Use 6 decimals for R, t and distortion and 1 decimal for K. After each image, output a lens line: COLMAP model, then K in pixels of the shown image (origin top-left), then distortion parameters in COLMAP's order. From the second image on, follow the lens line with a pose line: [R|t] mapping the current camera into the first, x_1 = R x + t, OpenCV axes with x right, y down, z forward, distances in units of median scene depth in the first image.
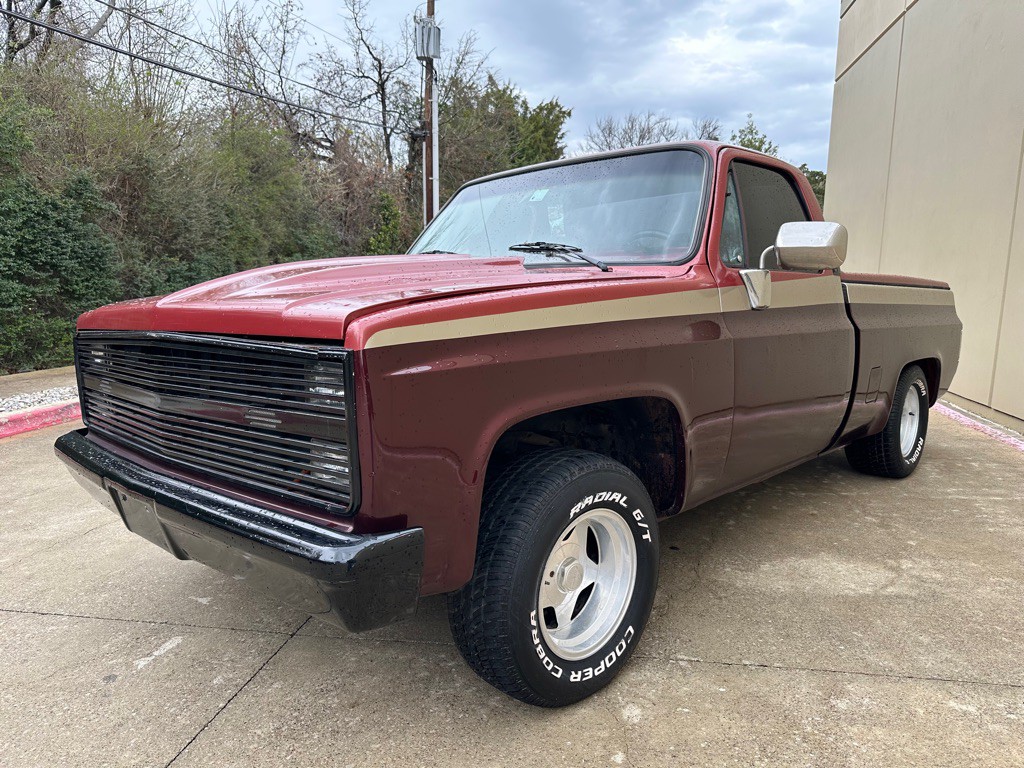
lens RADIAL K [[725.4, 0, 512.6], [0, 725.4, 385.0], [0, 0, 1]] dist [0.020715, -0.027915]
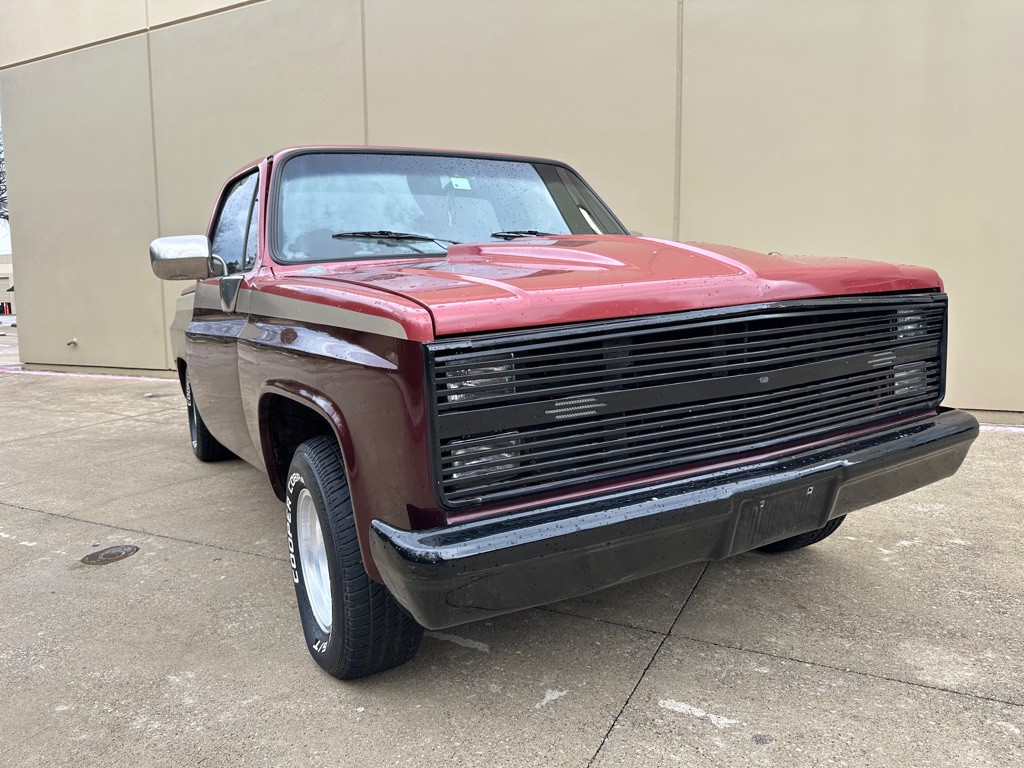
lens RADIAL K [[727.1, 0, 512.2], [0, 727.1, 384.6], [0, 0, 1]] dist [0.022327, -0.036099]
pose [[0.285880, -0.131804, 0.949158, -1.042279], [0.166469, 0.982266, 0.086262, -0.072862], [-0.943695, 0.133344, 0.302752, 0.749369]]
